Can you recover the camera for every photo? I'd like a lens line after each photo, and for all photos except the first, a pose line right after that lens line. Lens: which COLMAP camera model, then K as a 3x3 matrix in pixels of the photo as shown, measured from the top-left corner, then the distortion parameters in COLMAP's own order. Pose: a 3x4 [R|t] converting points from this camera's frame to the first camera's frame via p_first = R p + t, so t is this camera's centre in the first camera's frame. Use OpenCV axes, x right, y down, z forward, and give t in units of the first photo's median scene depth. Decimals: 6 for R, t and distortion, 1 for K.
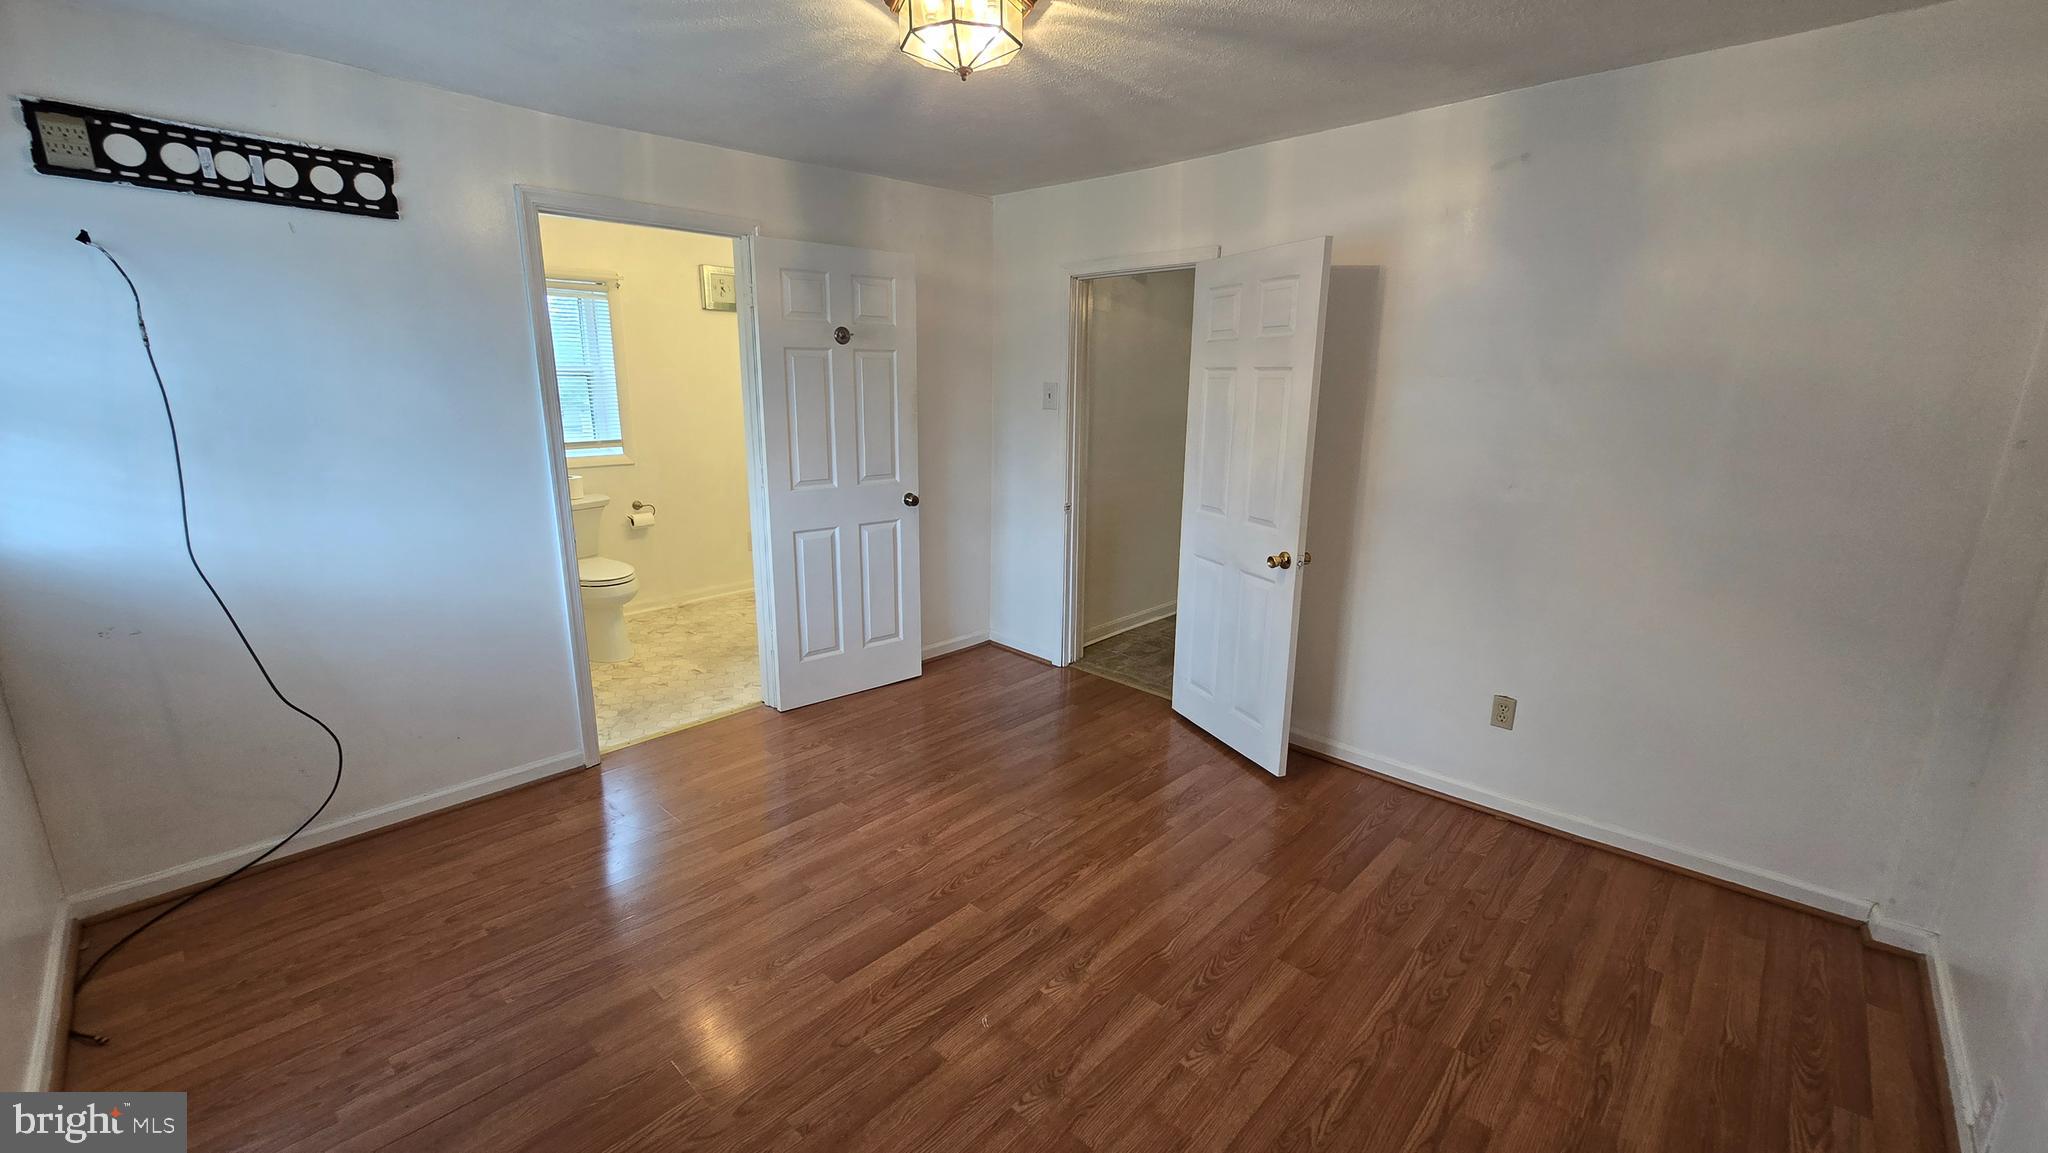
lens RADIAL K [[809.2, 0, 1013.6], [0, 809.2, 560.8], [0, 0, 1]] dist [-0.001535, -0.000114]
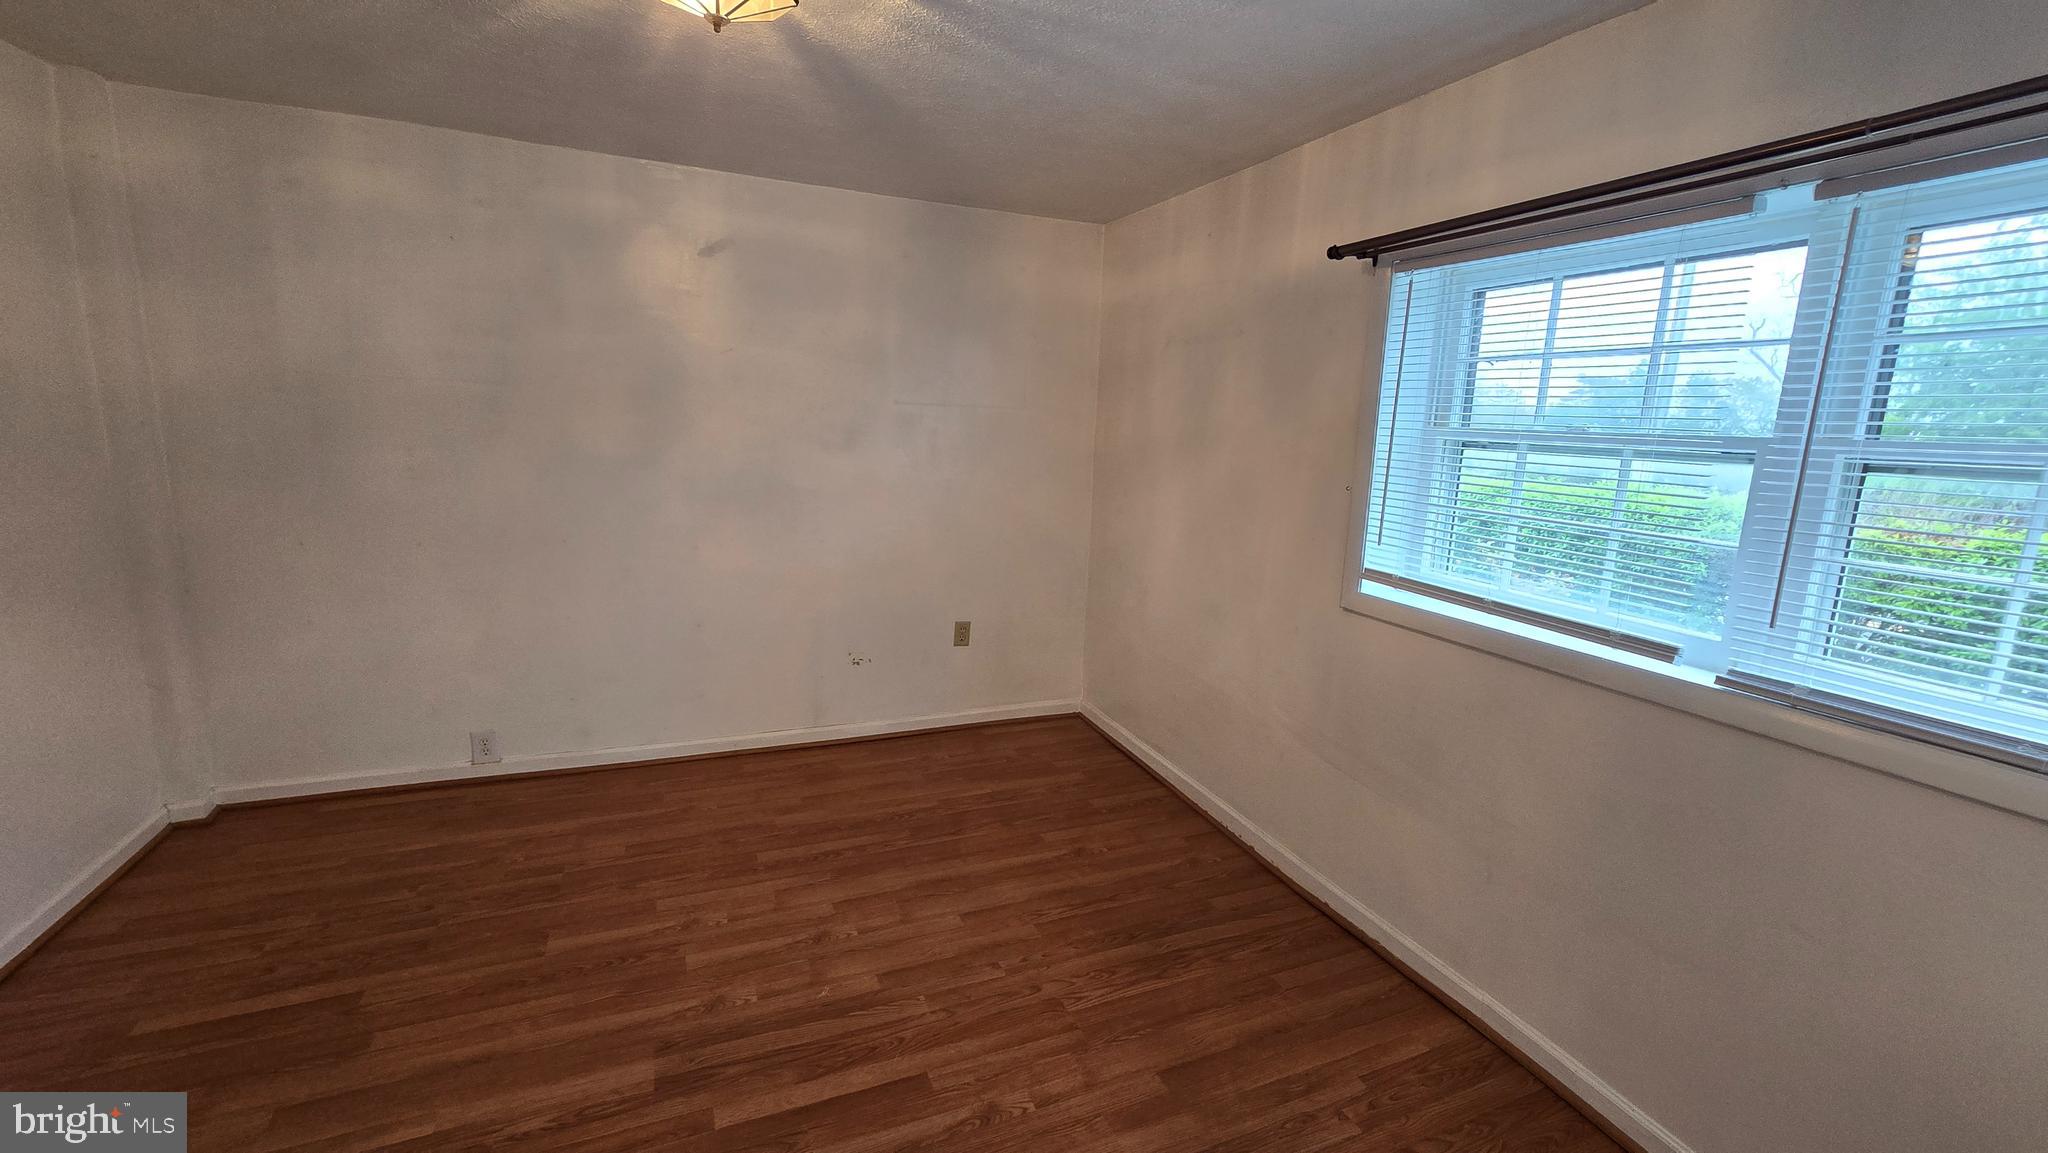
lens RADIAL K [[839.6, 0, 1030.8], [0, 839.6, 572.6], [0, 0, 1]] dist [-0.002566, -0.000302]
pose [[-0.911875, -0.121191, 0.392169, -0.655280], [0.045237, 0.919929, 0.389467, -0.378808], [-0.407968, 0.372886, -0.833378, 1.589475]]
